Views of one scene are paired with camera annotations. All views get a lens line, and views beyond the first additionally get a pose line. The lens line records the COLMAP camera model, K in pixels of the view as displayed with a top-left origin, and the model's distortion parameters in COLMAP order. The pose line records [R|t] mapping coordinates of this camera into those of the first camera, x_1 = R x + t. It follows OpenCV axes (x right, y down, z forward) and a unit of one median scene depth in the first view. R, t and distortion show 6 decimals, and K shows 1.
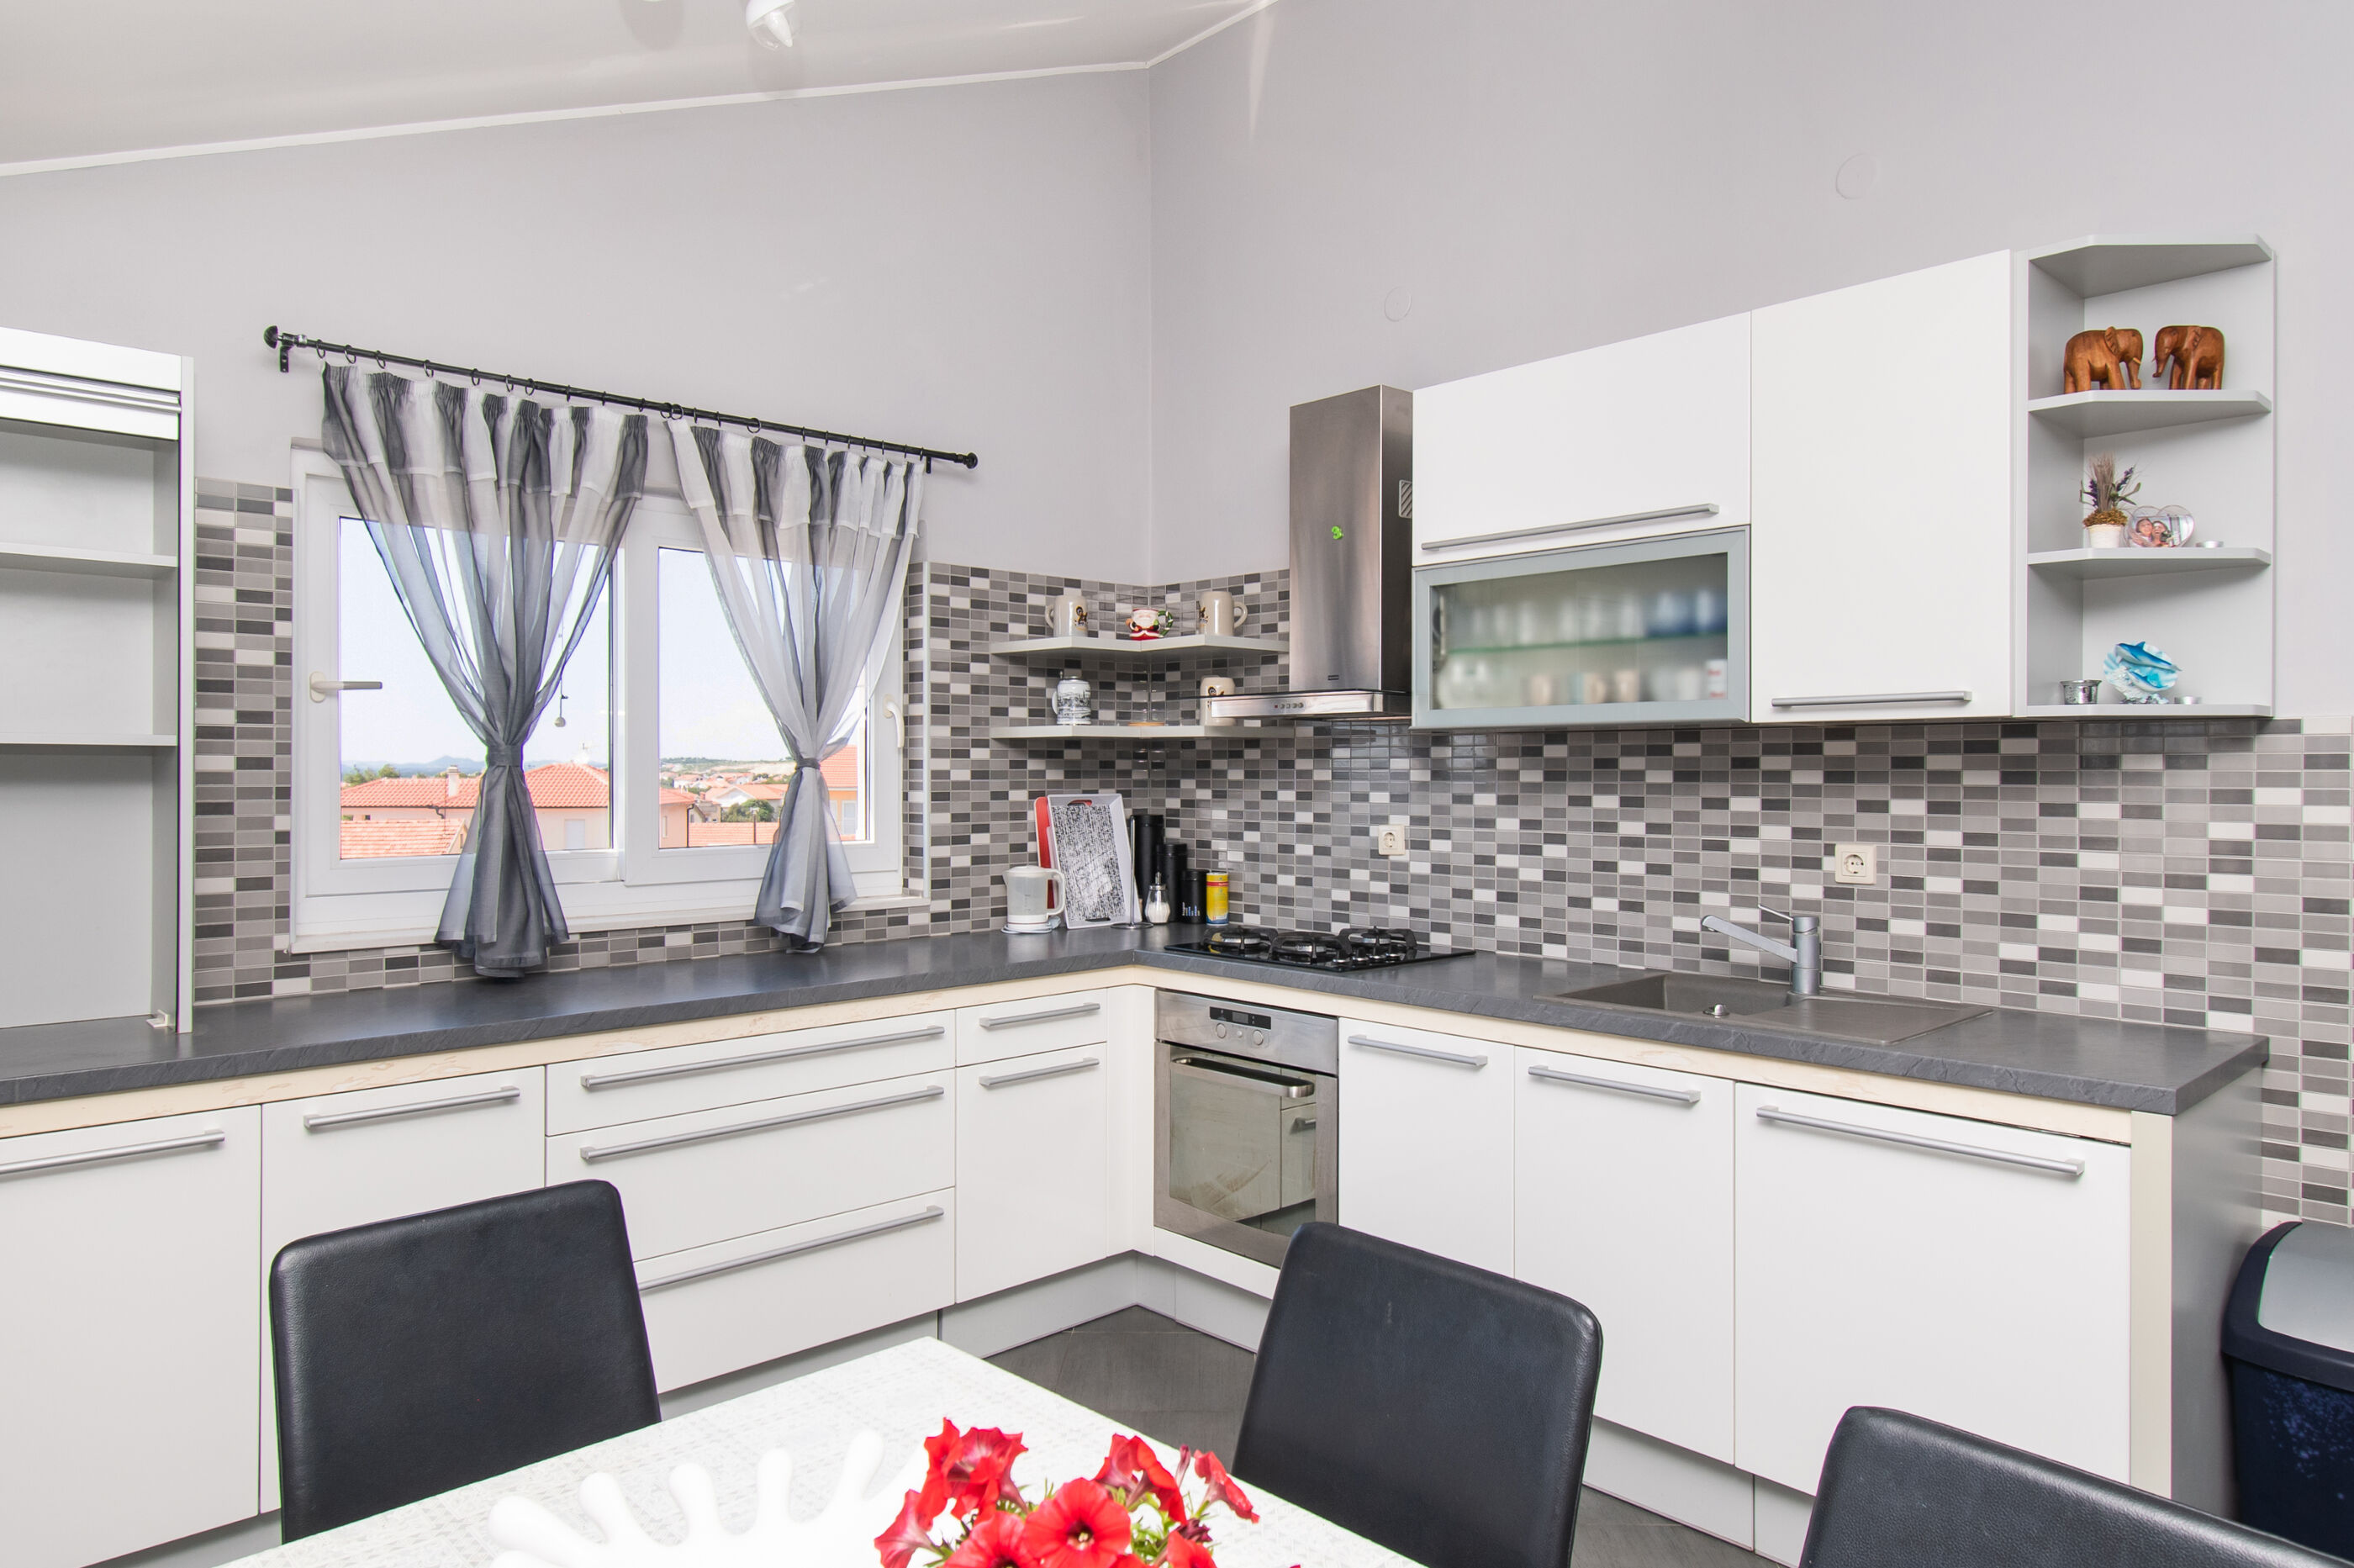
lens RADIAL K [[1466.1, 0, 1159.5], [0, 1466.1, 791.6], [0, 0, 1]] dist [0.003151, 0.001353]
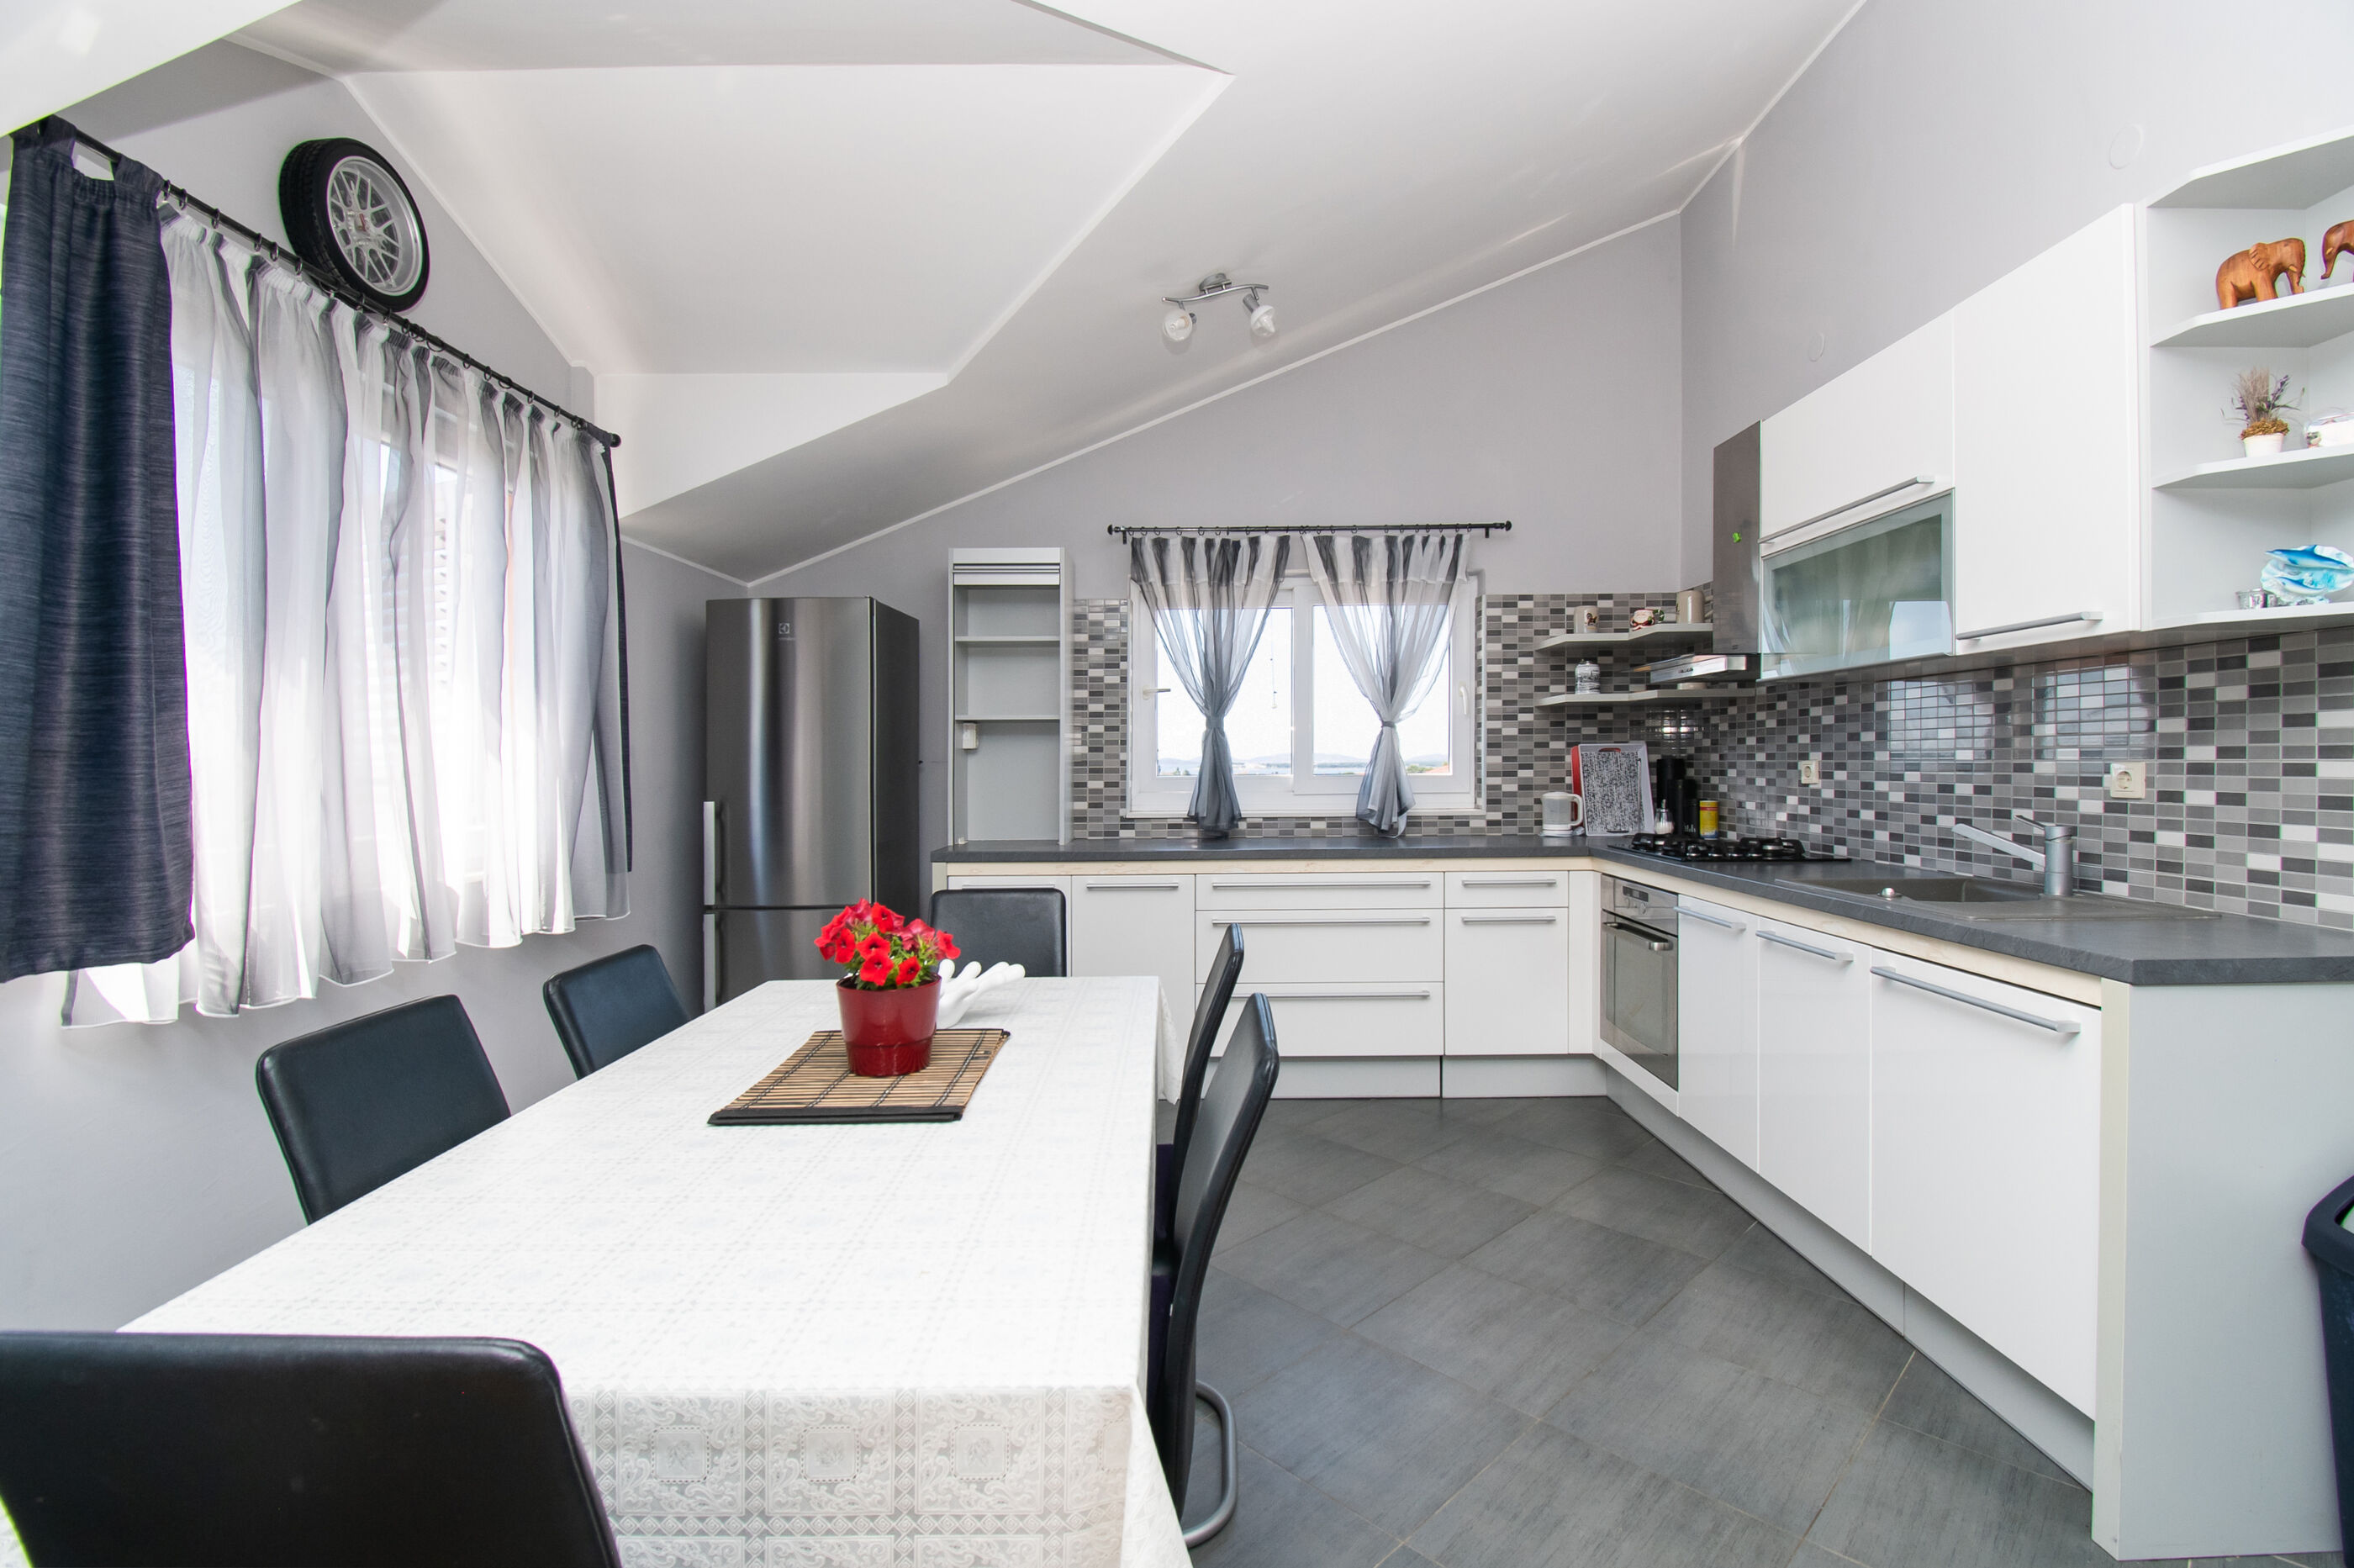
lens RADIAL K [[1026.0, 0, 1167.4], [0, 1026.0, 778.2], [0, 0, 1]] dist [-0.000514, -0.010806]
pose [[0.719830, 0.004928, -0.694133, 0.434022], [-0.002041, 0.999986, 0.004982, 0.040848], [0.694148, -0.002170, 0.719829, -0.024457]]
